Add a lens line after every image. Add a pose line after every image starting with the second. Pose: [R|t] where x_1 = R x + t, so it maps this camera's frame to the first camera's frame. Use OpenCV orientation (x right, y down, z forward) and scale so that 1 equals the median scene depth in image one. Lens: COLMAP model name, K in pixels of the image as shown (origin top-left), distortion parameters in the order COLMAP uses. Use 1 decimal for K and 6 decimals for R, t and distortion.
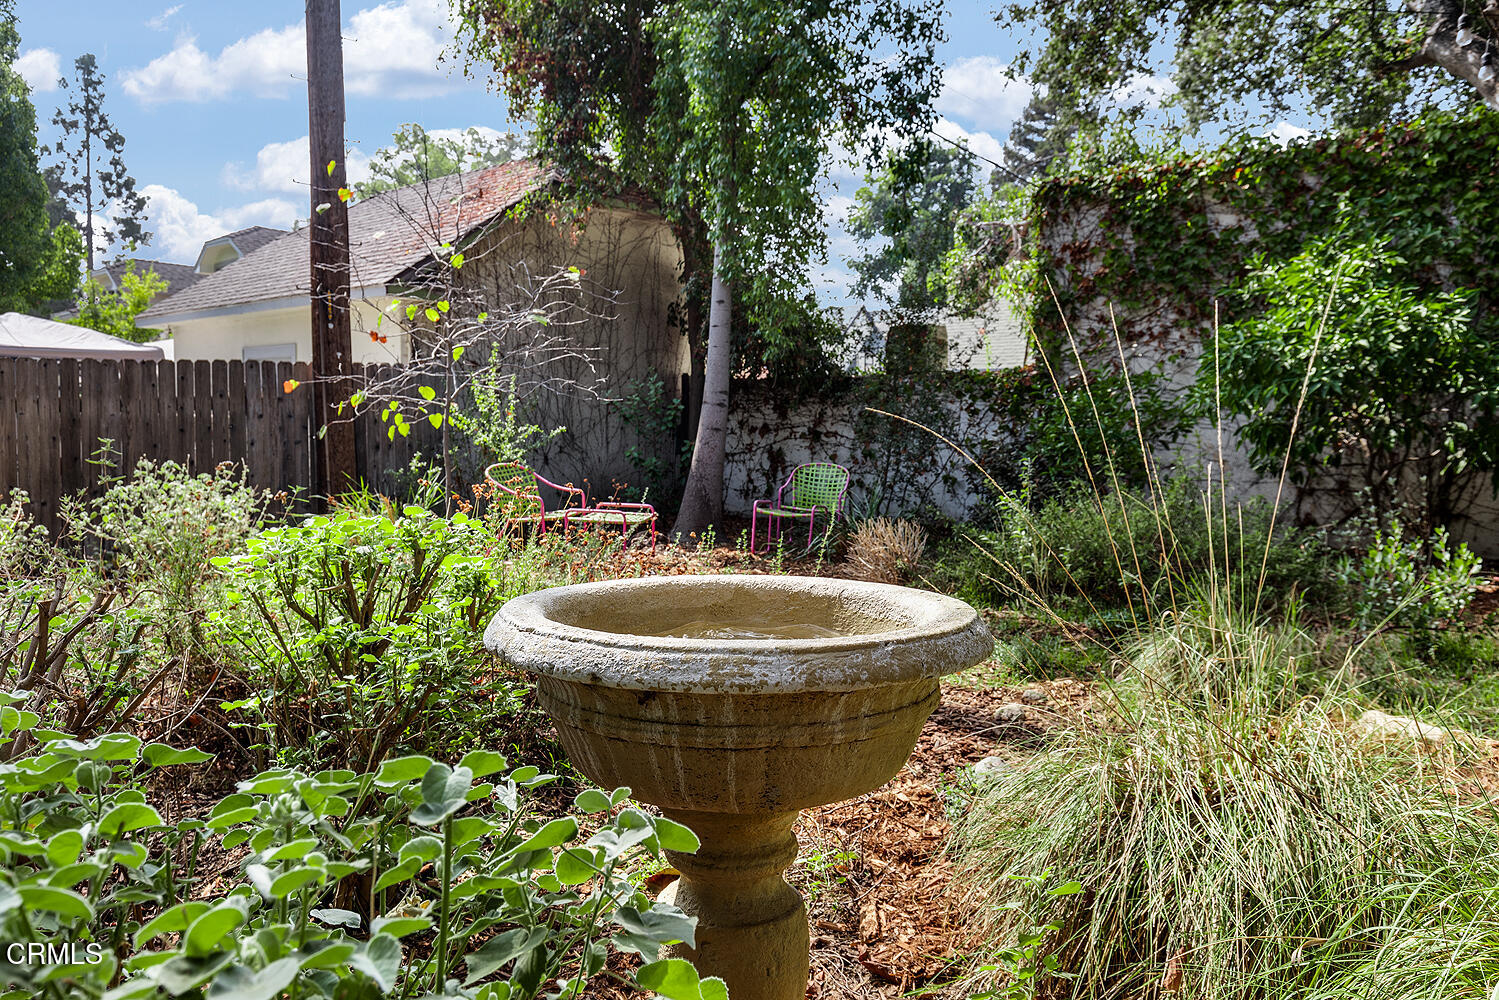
lens RADIAL K [[1055.6, 0, 749.6], [0, 1055.6, 500.0], [0, 0, 1]] dist [-0.003816, -0.003469]
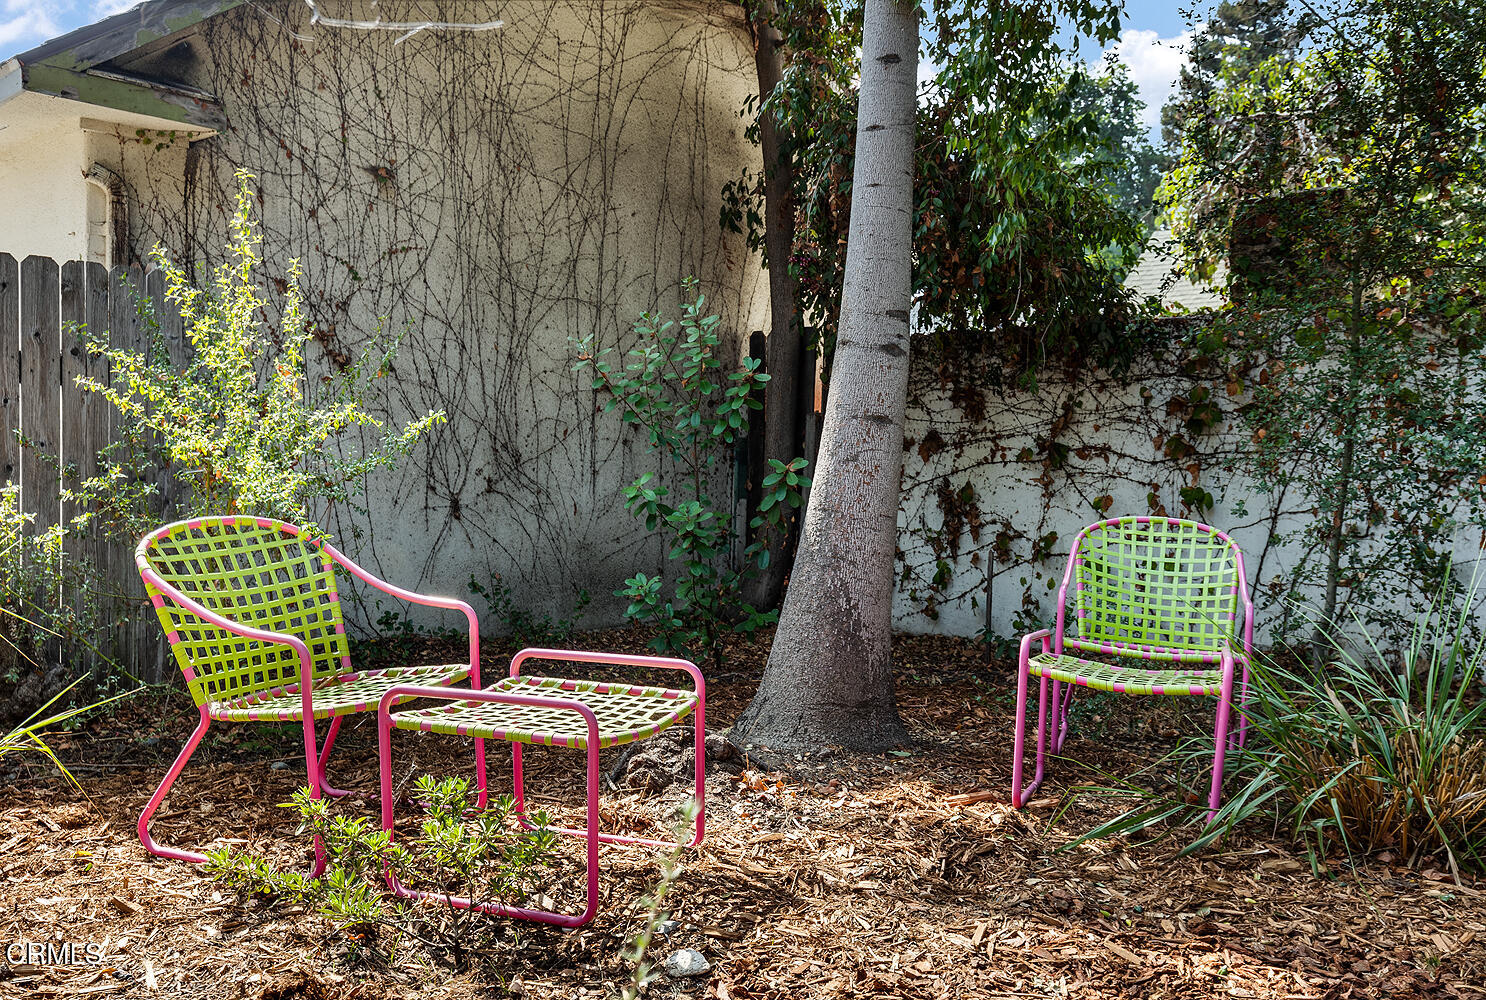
lens RADIAL K [[1282.7, 0, 743.9], [0, 1282.7, 497.4], [0, 0, 1]] dist [-0.001917, 0.001619]
pose [[0.999007, 0.000751, -0.044541, -0.043139], [-0.002977, 0.998748, -0.049936, -0.015257], [0.044447, 0.050019, 0.997759, 0.439458]]
